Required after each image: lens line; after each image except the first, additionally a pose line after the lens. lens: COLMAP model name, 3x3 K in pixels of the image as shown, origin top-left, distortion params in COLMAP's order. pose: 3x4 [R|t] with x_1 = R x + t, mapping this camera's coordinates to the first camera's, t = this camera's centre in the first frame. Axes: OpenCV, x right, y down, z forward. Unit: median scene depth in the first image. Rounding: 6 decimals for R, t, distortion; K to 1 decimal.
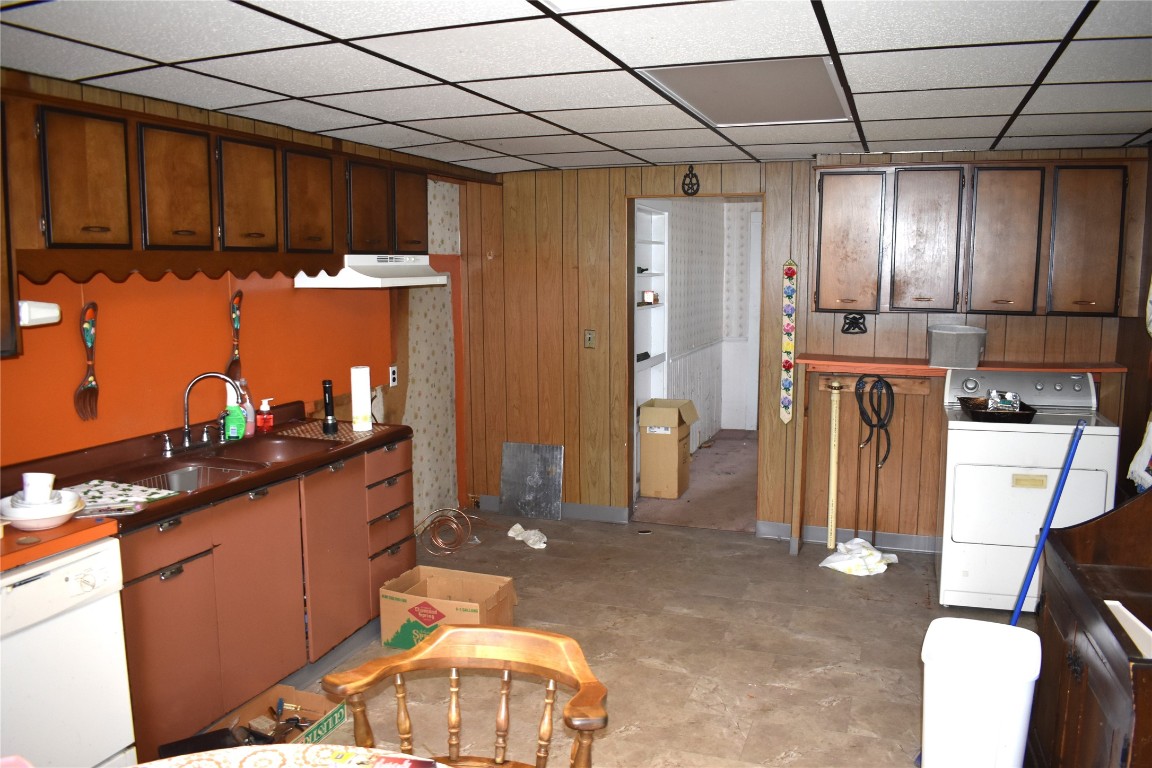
lens RADIAL K [[898.3, 0, 567.1], [0, 898.3, 379.9], [0, 0, 1]] dist [-0.099196, 0.017659]
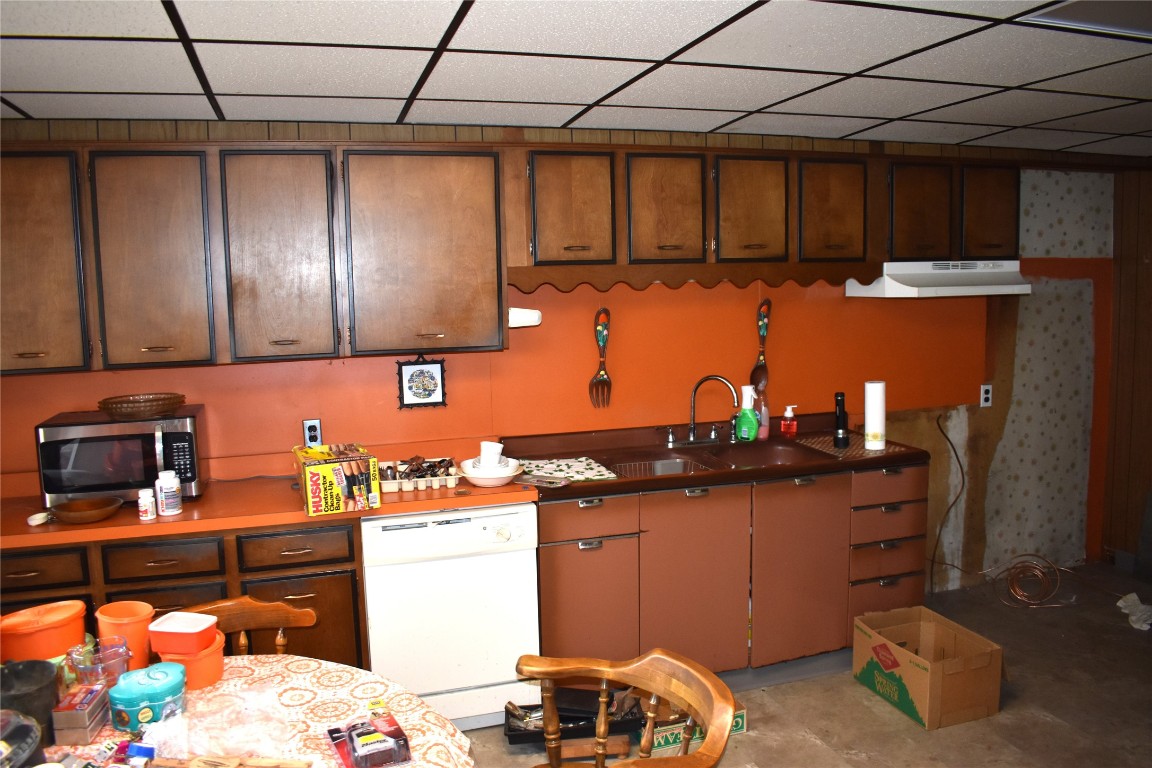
lens RADIAL K [[898.3, 0, 570.7], [0, 898.3, 380.3], [0, 0, 1]] dist [-0.099196, 0.017659]
pose [[0.612736, 0.078133, -0.786416, 0.322265], [-0.077005, 0.996268, 0.038984, -0.029033], [0.786527, 0.036671, 0.616466, 0.176214]]
